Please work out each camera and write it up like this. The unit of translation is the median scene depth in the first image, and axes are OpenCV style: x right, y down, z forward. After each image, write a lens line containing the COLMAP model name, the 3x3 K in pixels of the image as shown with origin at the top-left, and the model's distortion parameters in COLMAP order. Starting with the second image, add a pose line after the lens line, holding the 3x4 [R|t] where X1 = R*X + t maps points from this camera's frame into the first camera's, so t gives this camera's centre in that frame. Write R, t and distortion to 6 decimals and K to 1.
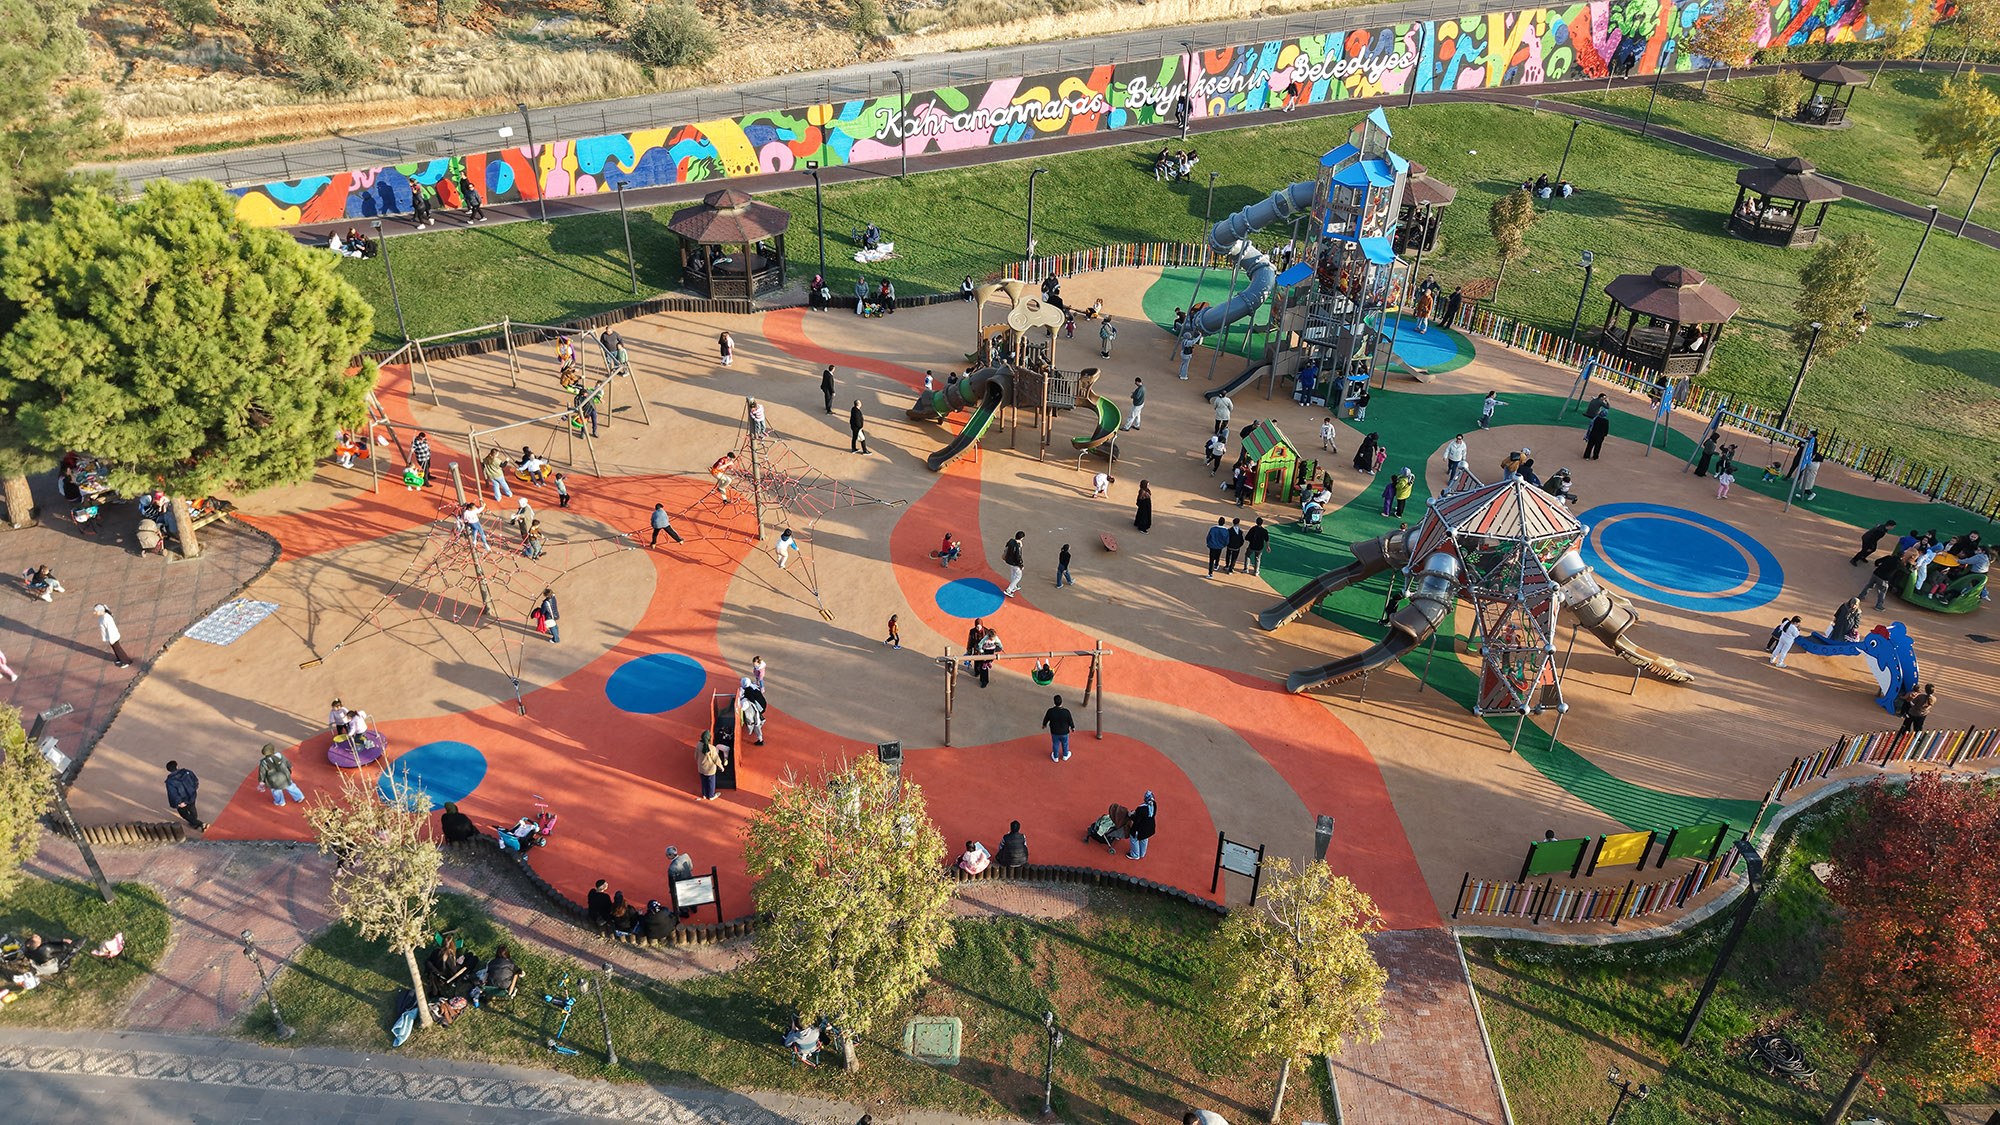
lens RADIAL K [[1360.7, 0, 1000.0], [0, 1360.7, 562.5], [0, 0, 1]] dist [0.008039, -0.005537]
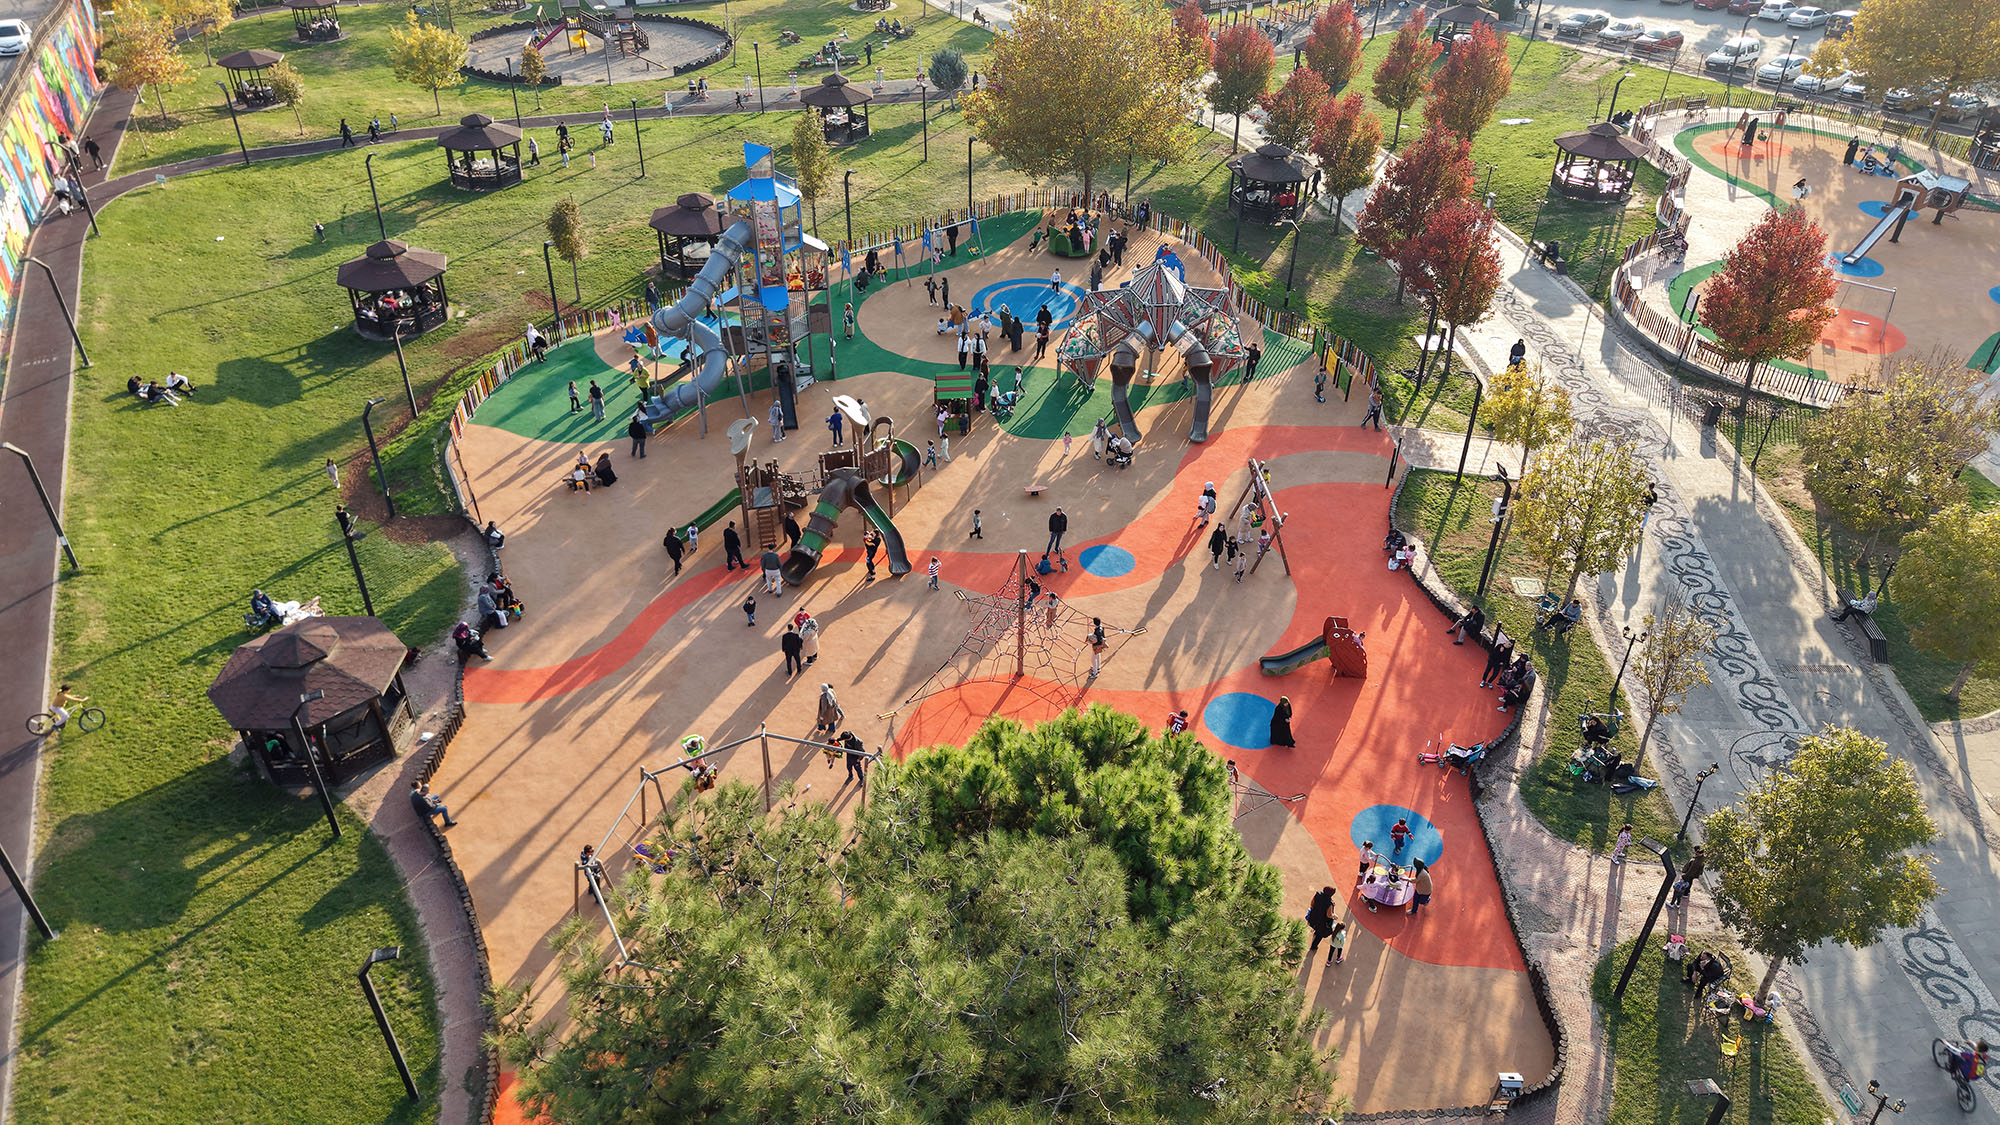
lens RADIAL K [[1360.7, 0, 1000.0], [0, 1360.7, 562.5], [0, 0, 1]] dist [0.008039, -0.005537]
pose [[0.023039, -0.591081, 0.806283, -1.009247], [0.542442, 0.684849, 0.486558, -0.618023], [-0.839777, 0.426151, 0.336406, 0.670717]]
